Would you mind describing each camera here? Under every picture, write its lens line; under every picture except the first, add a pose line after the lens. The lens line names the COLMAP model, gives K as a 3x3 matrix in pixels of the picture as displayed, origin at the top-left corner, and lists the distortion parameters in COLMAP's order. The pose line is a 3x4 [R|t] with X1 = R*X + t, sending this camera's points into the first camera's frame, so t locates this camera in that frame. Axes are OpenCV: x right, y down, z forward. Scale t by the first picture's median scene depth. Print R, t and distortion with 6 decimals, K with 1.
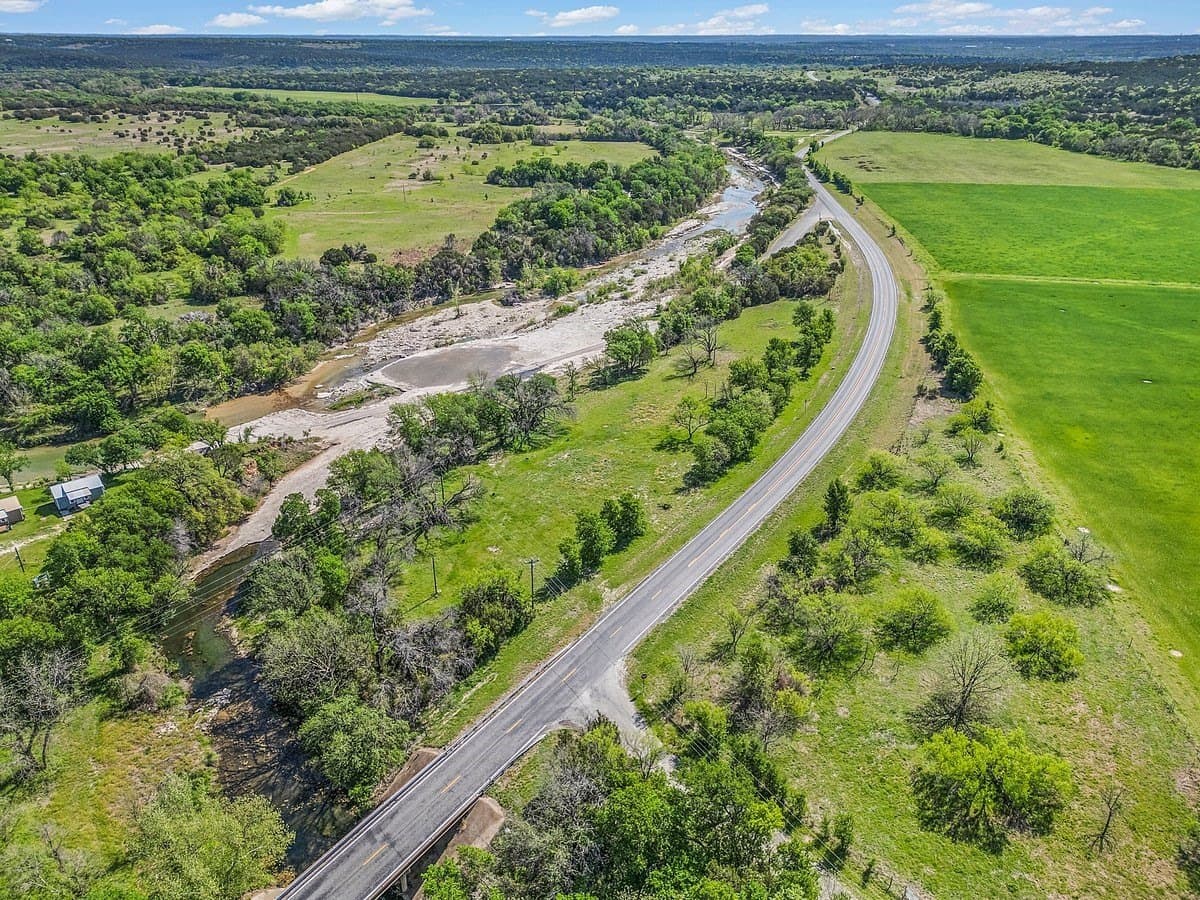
lens RADIAL K [[849.3, 0, 593.5], [0, 849.3, 451.9], [0, 0, 1]] dist [0.084825, -0.095528]
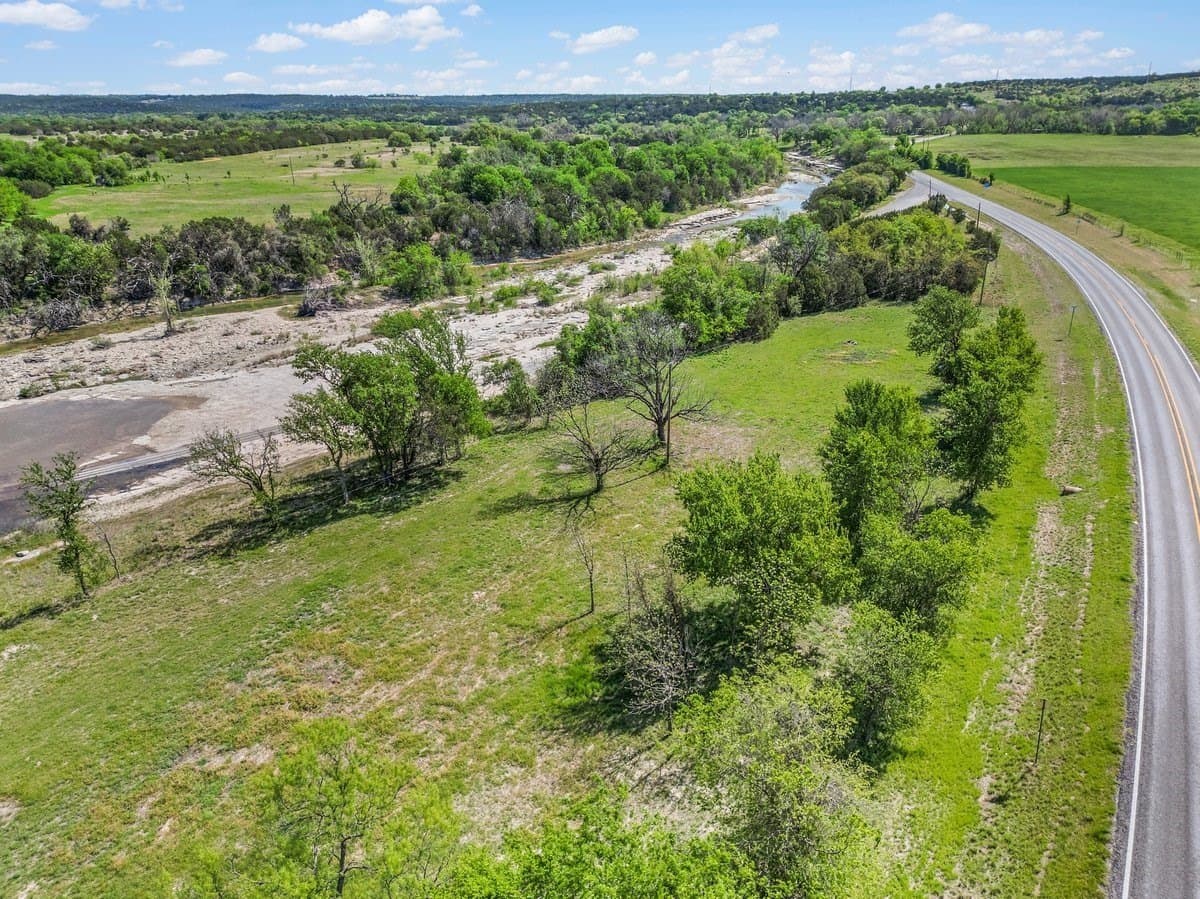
lens RADIAL K [[849.3, 0, 593.5], [0, 849.3, 451.4], [0, 0, 1]] dist [0.084825, -0.095528]
pose [[0.996856, 0.019417, -0.076822, 0.084626], [-0.024178, 0.997811, -0.061549, -0.053094], [0.075459, 0.063213, 0.995143, 0.416689]]
